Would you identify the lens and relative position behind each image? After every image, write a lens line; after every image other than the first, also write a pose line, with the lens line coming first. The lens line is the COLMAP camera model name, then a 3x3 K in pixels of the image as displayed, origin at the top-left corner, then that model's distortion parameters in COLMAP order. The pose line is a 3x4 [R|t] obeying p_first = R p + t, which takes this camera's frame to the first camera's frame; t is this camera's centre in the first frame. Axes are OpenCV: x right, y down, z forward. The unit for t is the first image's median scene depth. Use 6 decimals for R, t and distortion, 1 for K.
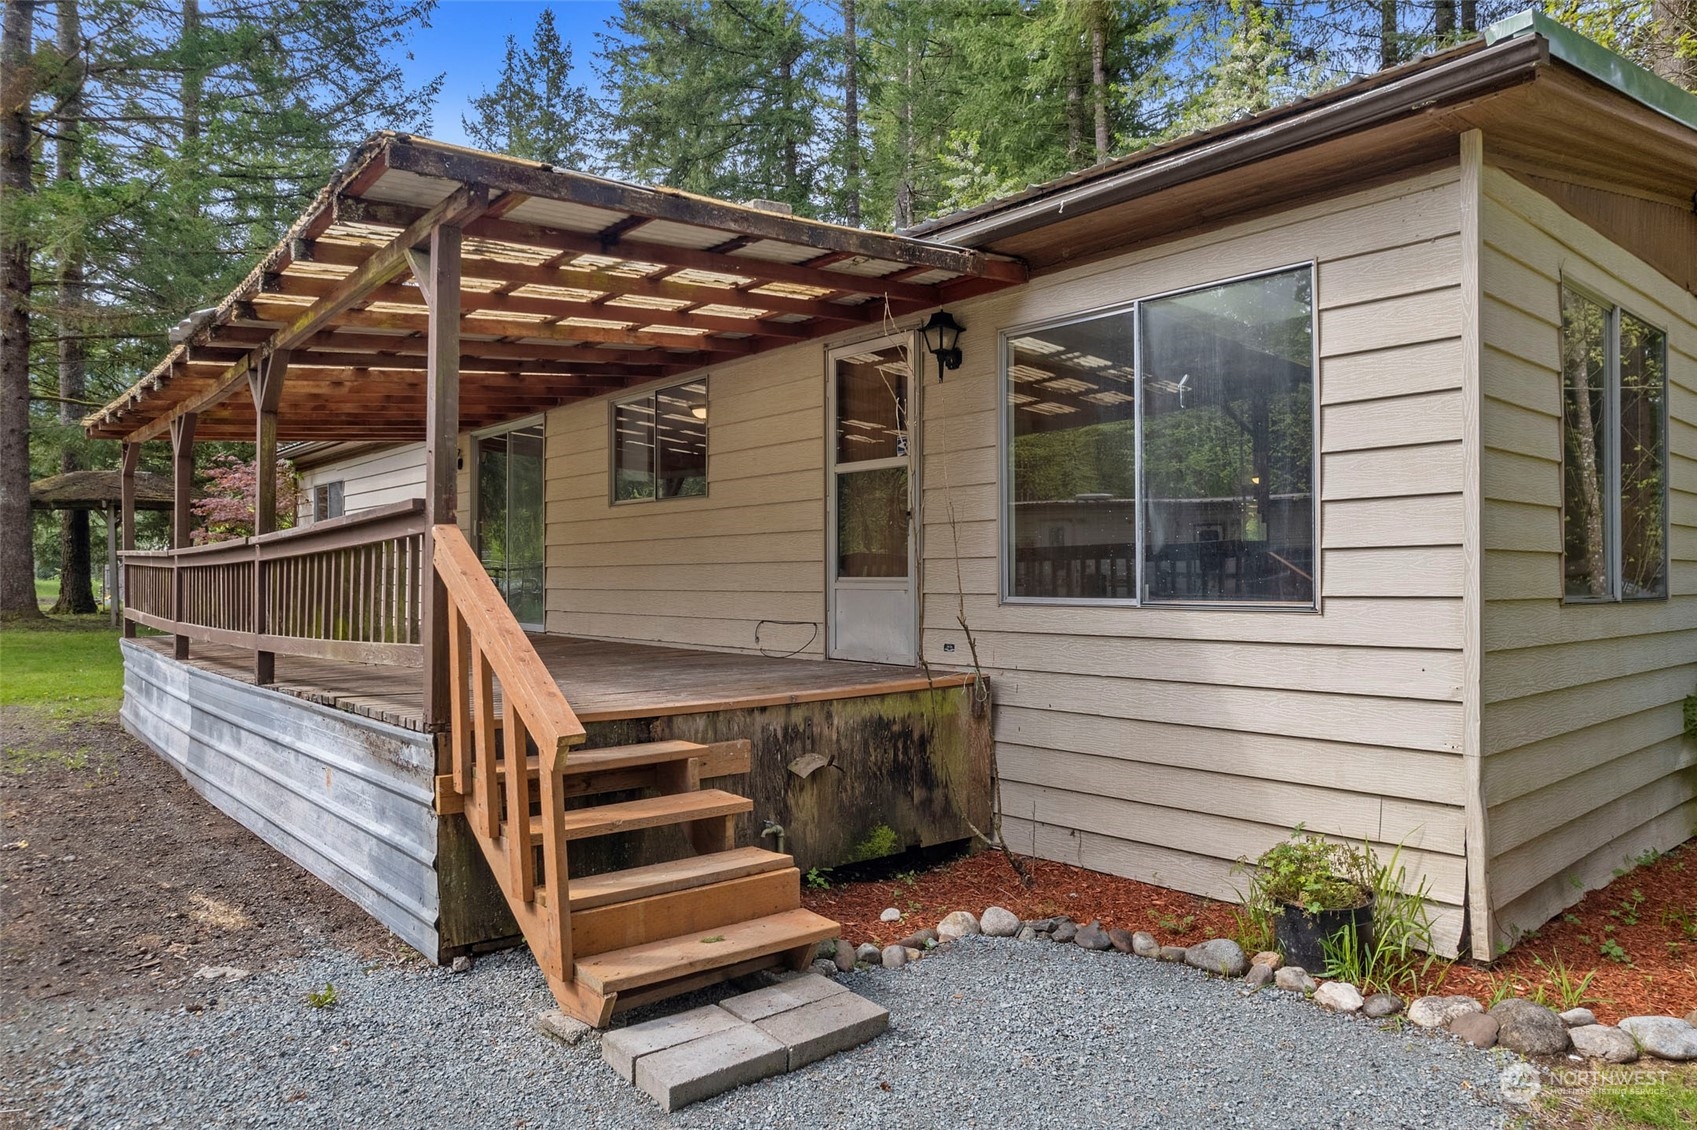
lens RADIAL K [[1083.4, 0, 848.5], [0, 1083.4, 565.0], [0, 0, 1]] dist [0.001643, 0.000820]
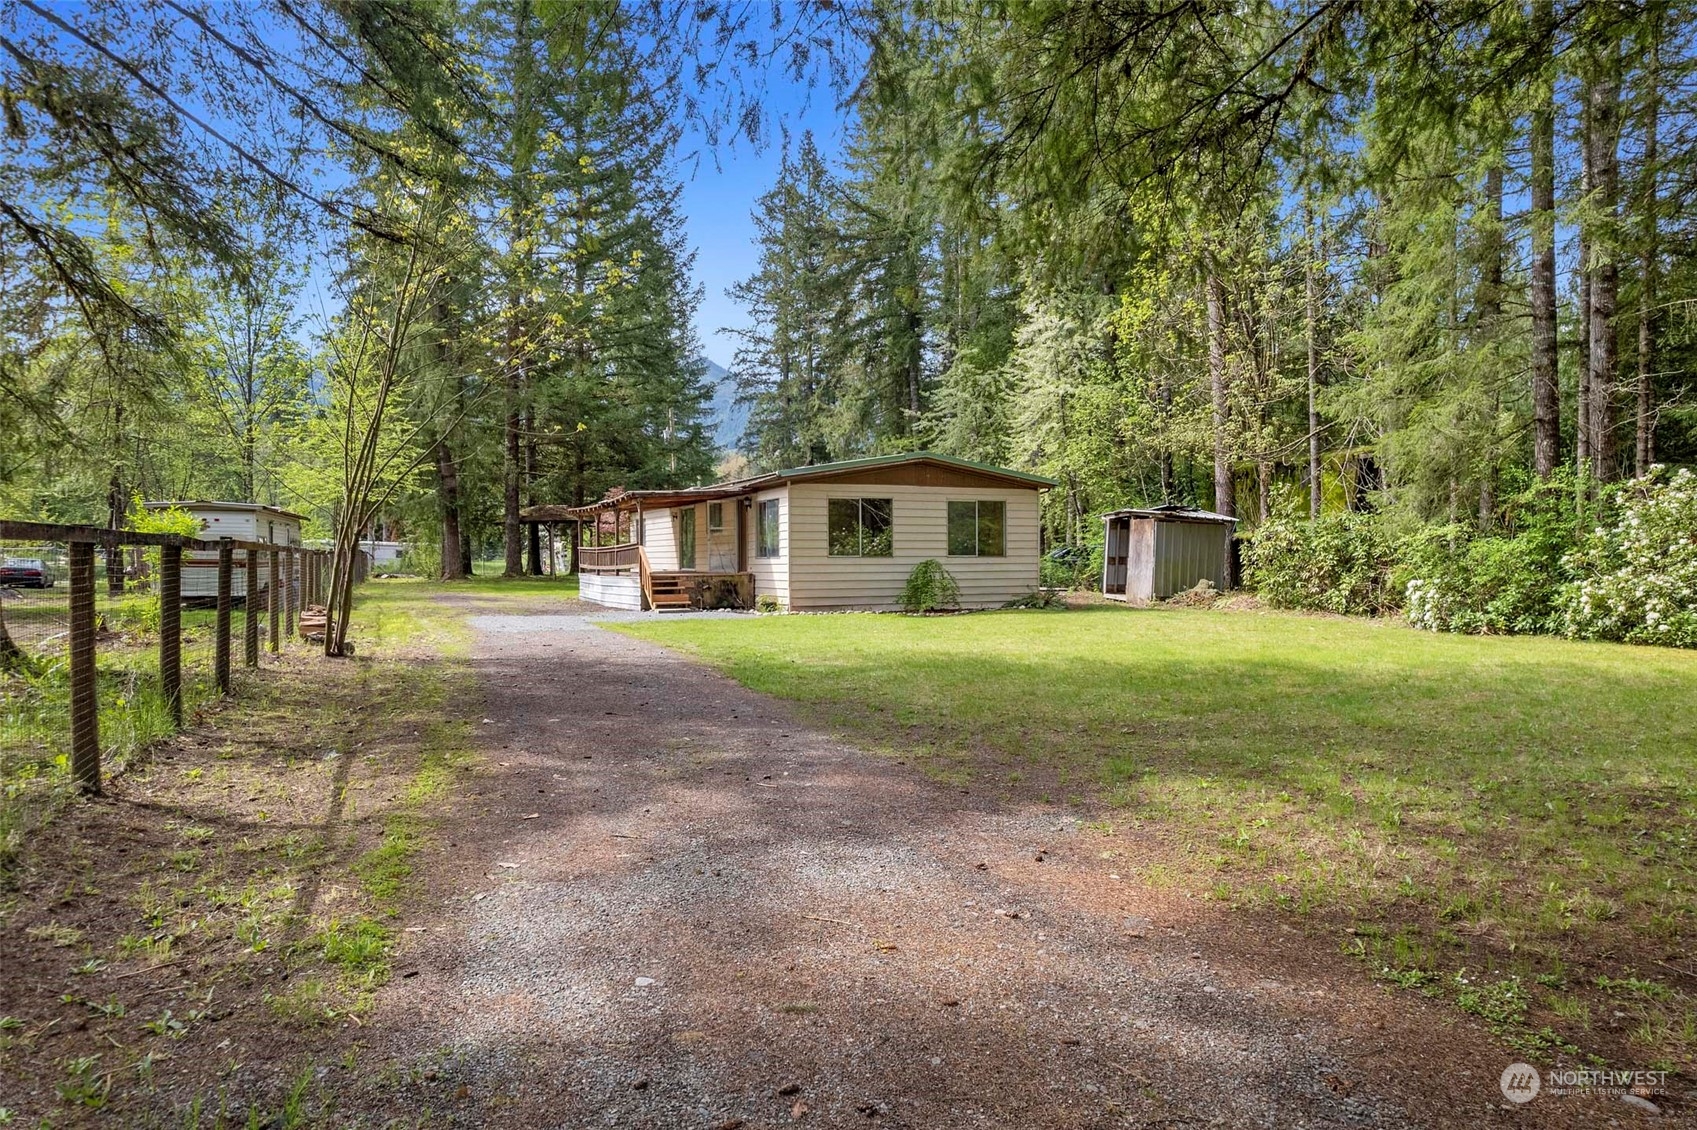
lens RADIAL K [[1083.4, 0, 848.5], [0, 1083.4, 565.0], [0, 0, 1]] dist [0.001643, 0.000820]
pose [[0.959337, -0.001404, -0.282260, 0.398171], [0.005832, 0.999873, 0.014848, -0.000481], [0.282203, -0.015891, 0.959223, -0.734338]]
